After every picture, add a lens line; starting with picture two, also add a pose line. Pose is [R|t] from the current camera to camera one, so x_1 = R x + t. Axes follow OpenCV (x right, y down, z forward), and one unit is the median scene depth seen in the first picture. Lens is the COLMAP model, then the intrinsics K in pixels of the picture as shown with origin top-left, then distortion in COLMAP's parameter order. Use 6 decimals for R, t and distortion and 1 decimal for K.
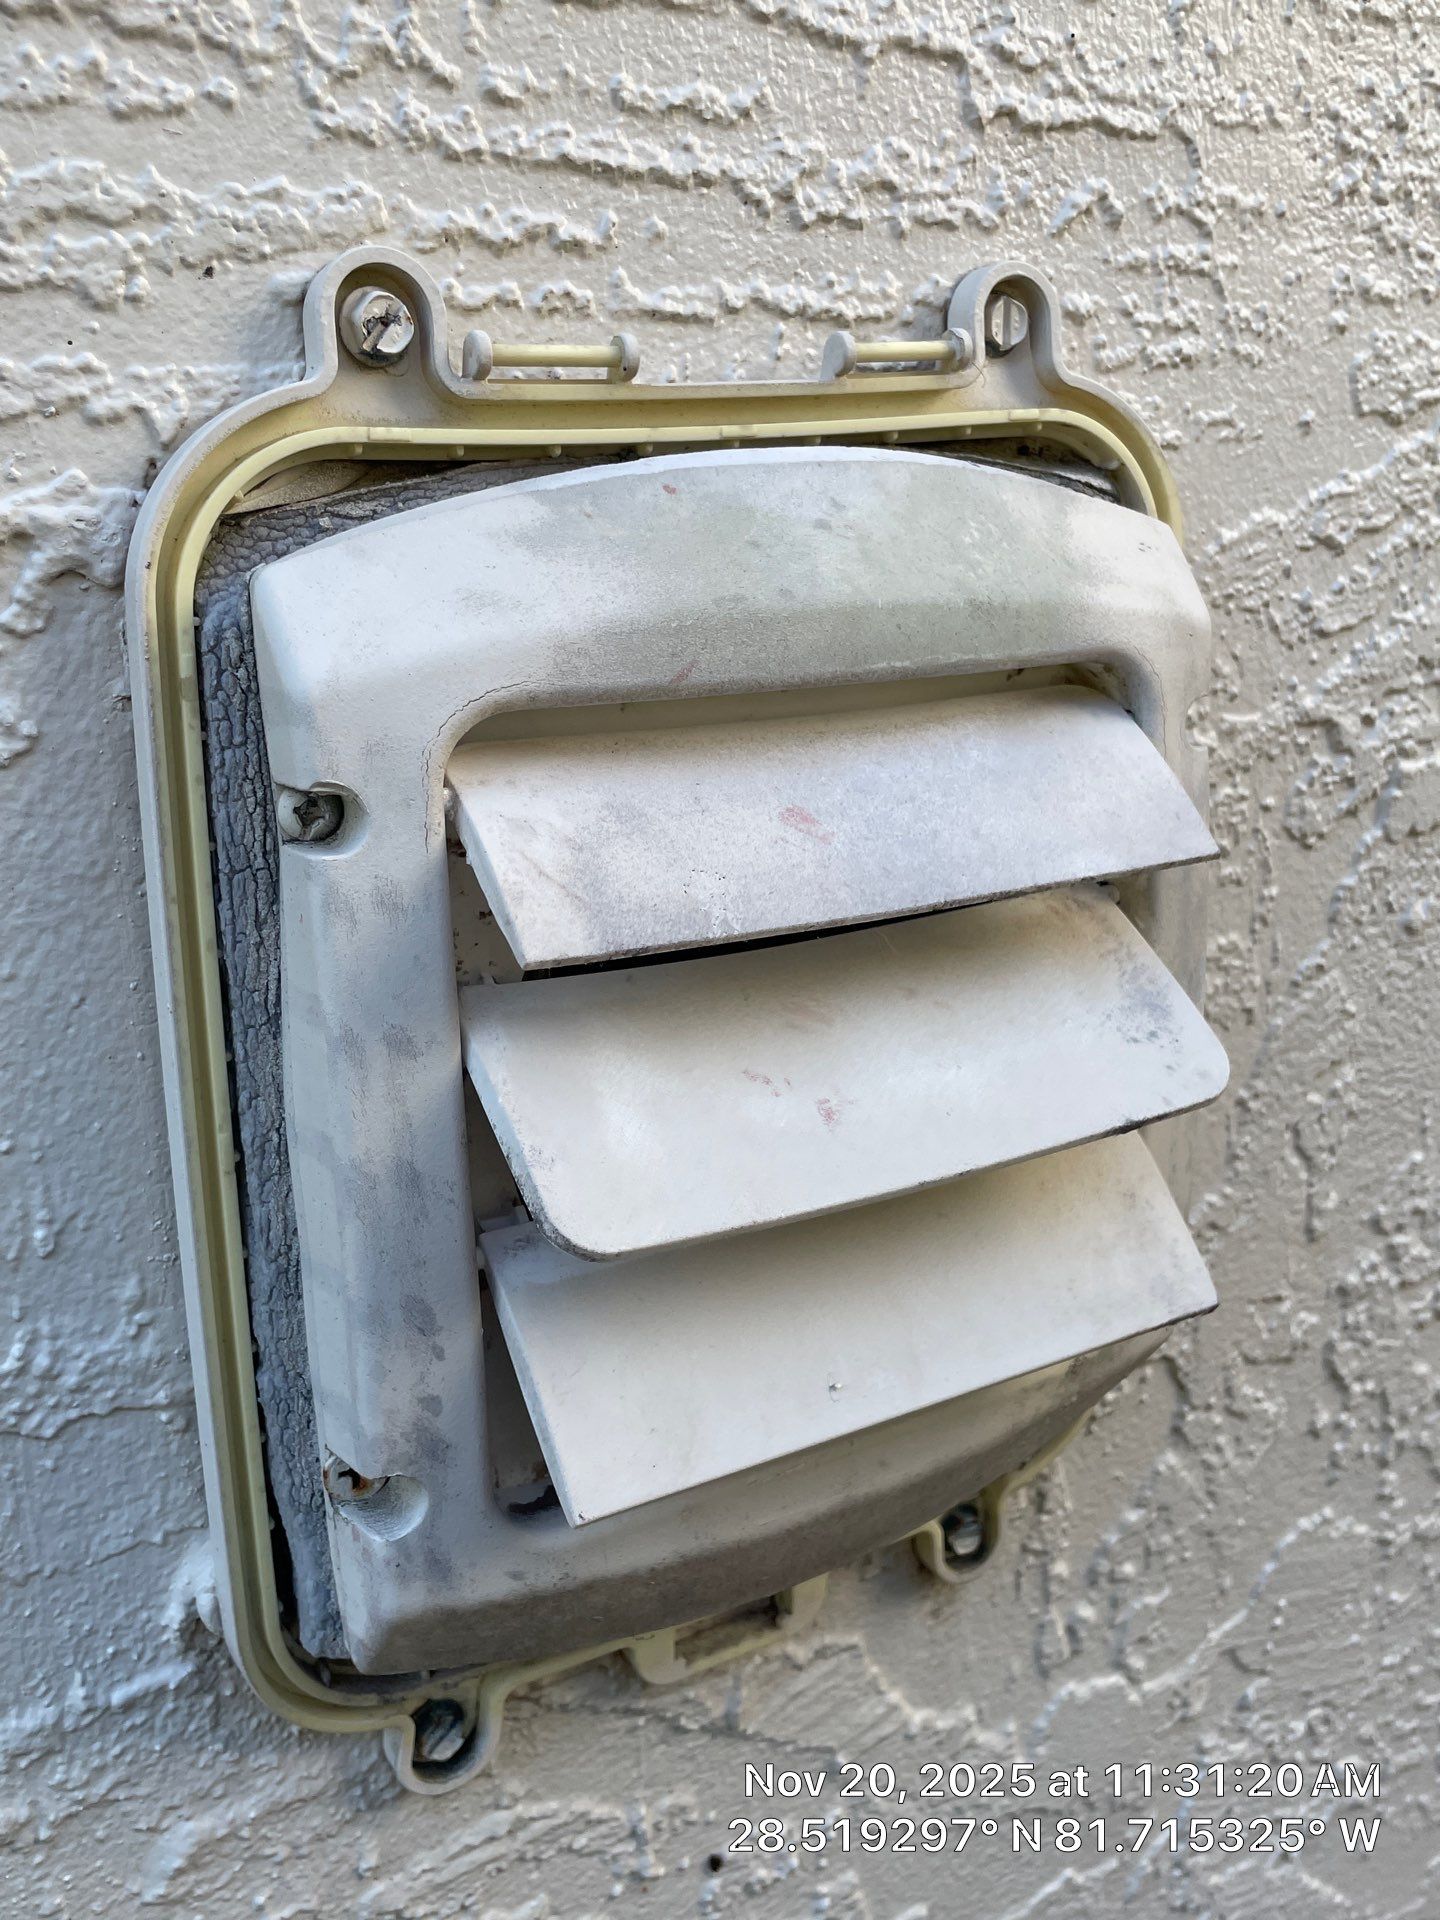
lens RADIAL K [[1787.5, 0, 713.9], [0, 1787.5, 946.1], [0, 0, 1]] dist [0.011046, 0.000000]
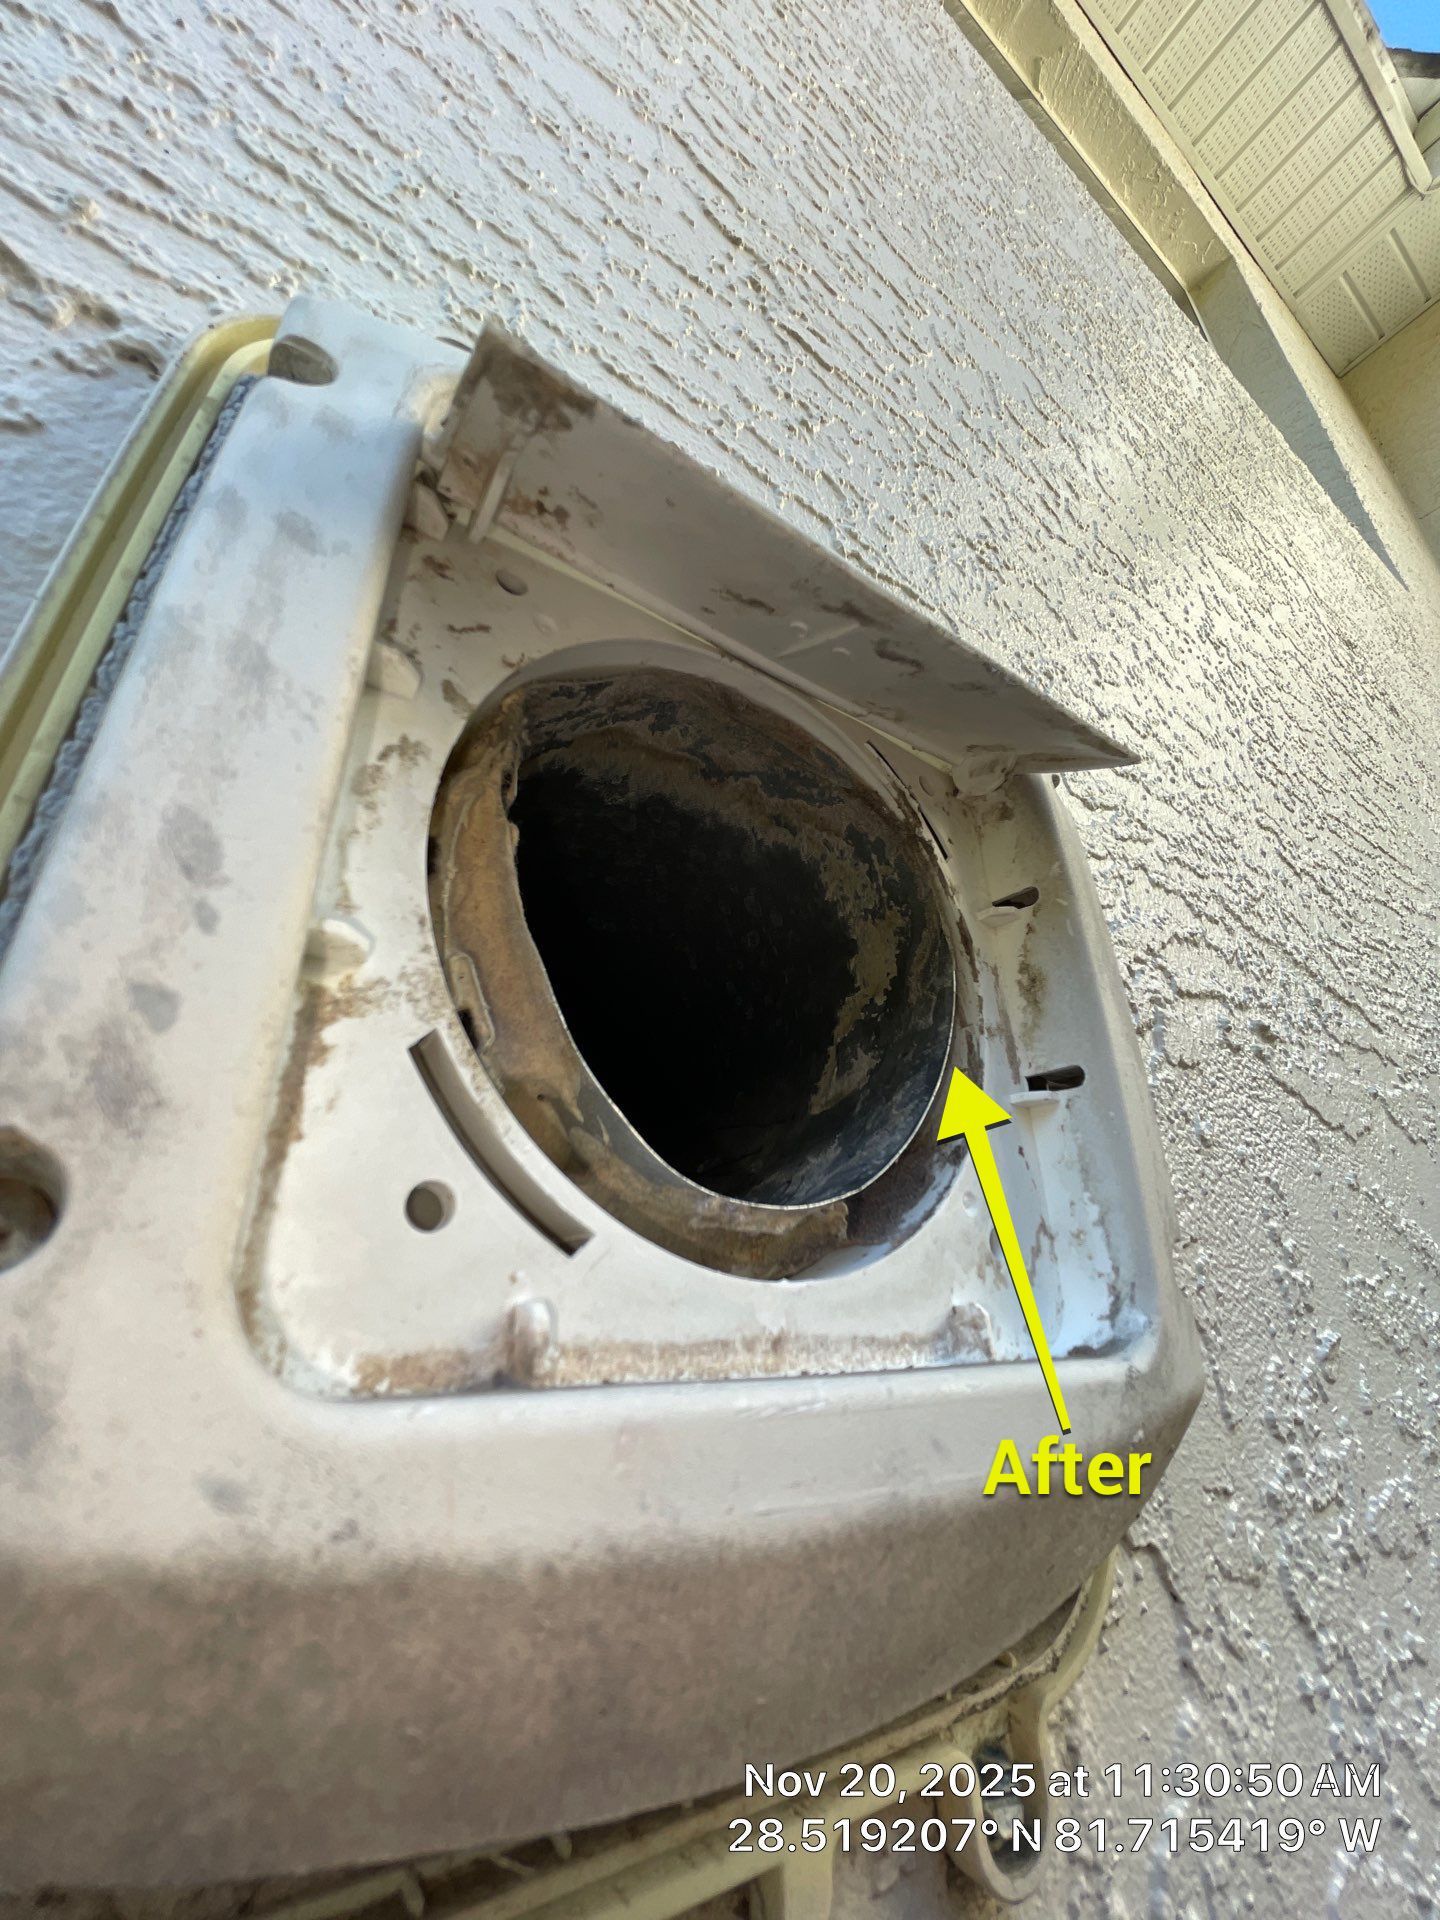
lens RADIAL K [[776.9, 0, 729.3], [0, 776.9, 961.7], [0, 0, 1]] dist [-0.007913, 0.001322]
pose [[0.996791, 0.032982, 0.072942, -0.005354], [0.022595, 0.758213, -0.651616, 0.332849], [-0.076797, 0.651172, 0.755034, 0.673675]]
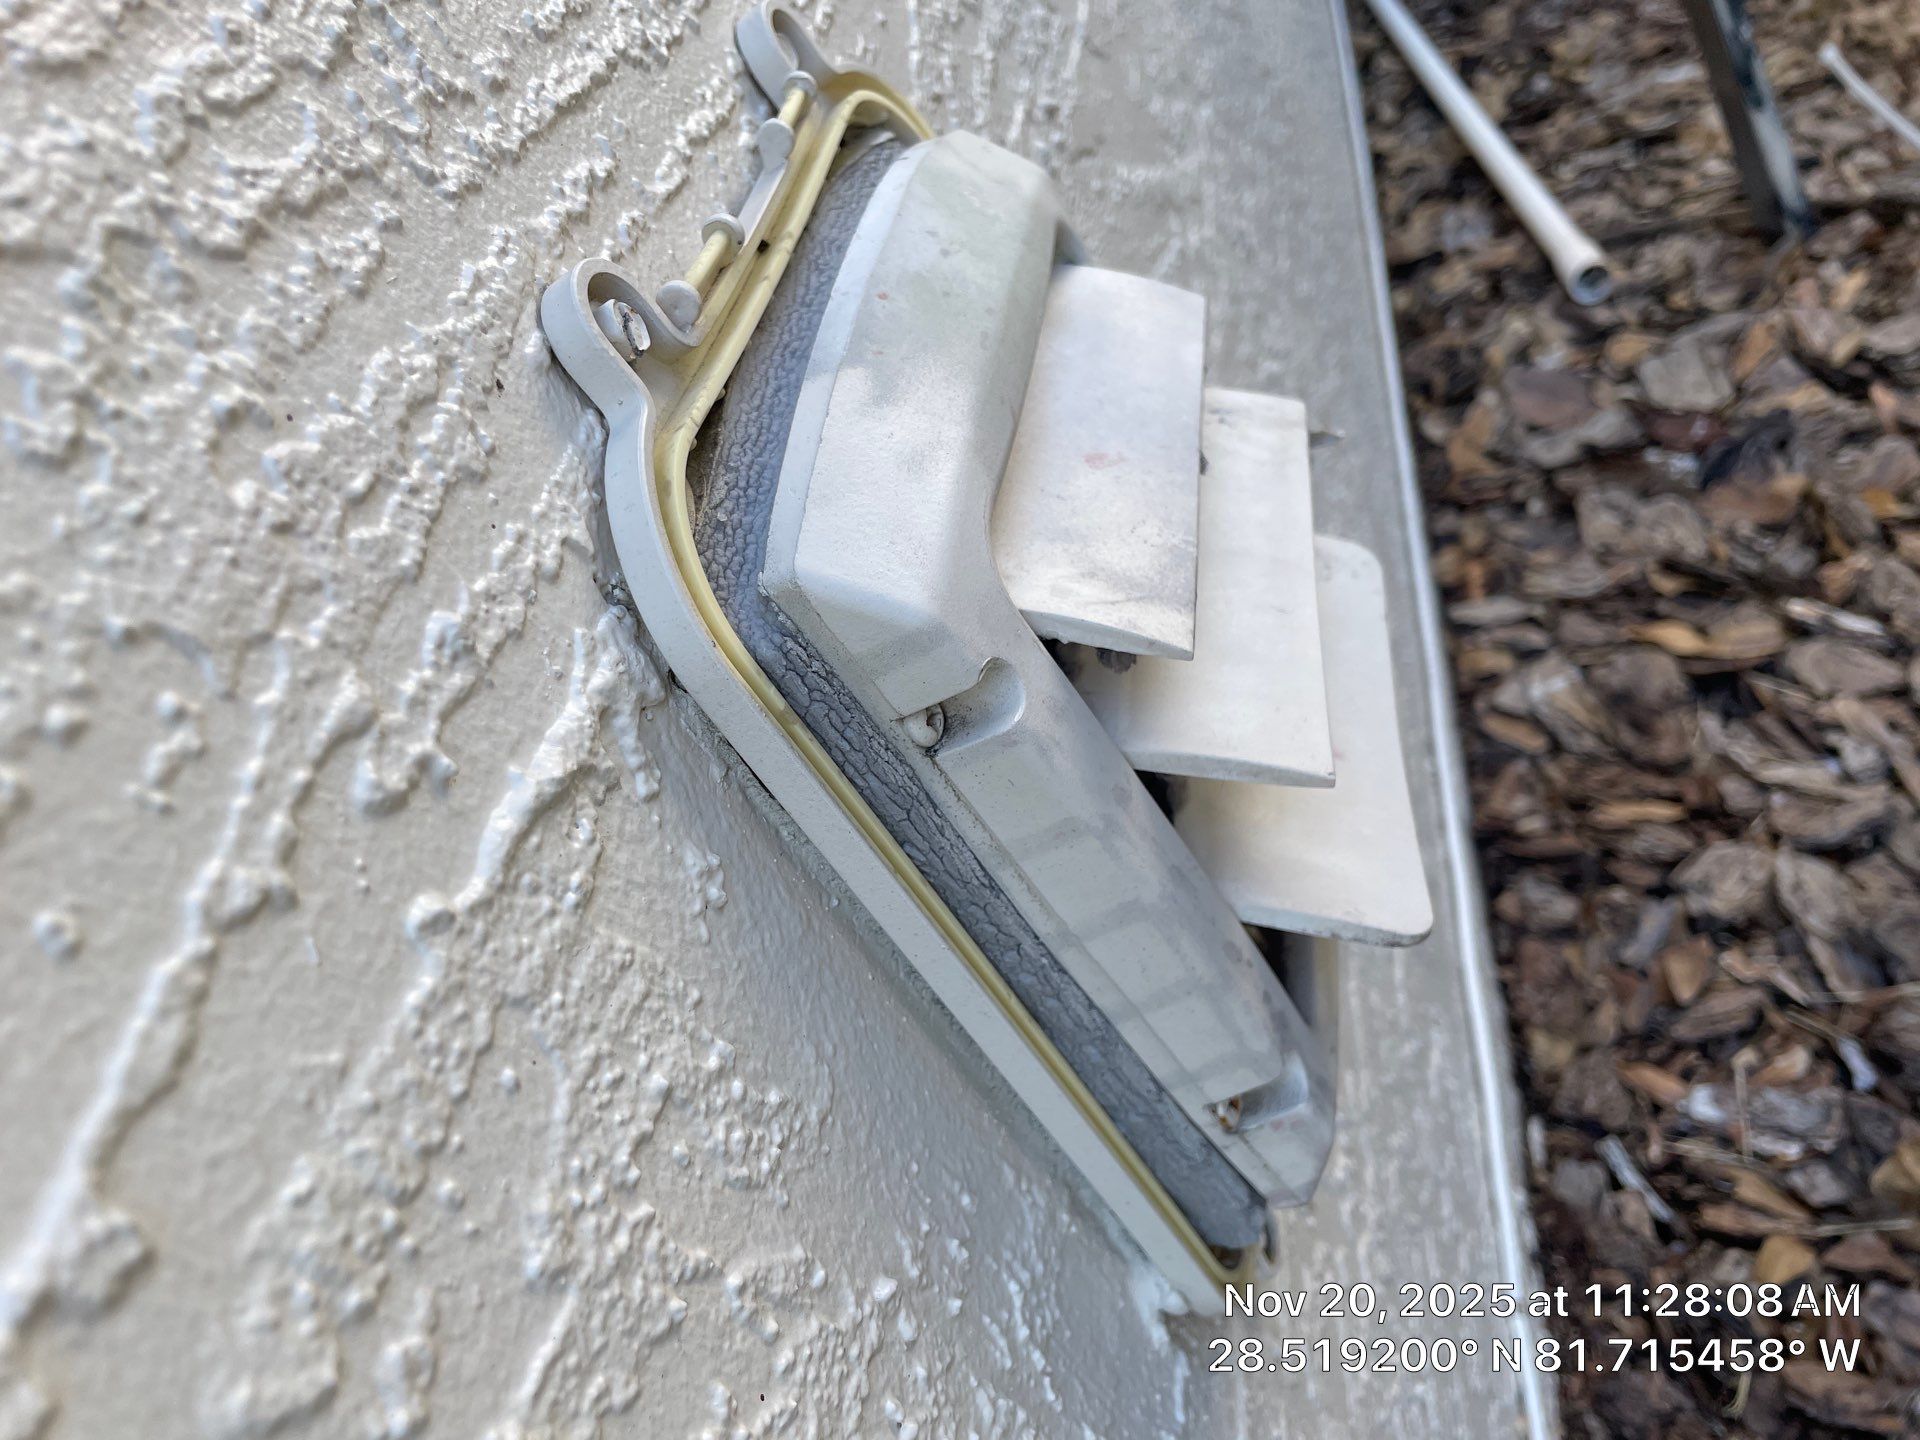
lens RADIAL K [[1513.2, 0, 972.9], [0, 1513.2, 722.3], [0, 0, 1]] dist [0.054460, -0.053120]
pose [[0.548308, -0.701236, 0.455661, -0.502254], [0.639786, 0.702627, 0.311432, -0.271970], [-0.538547, 0.120765, 0.833896, 0.177930]]
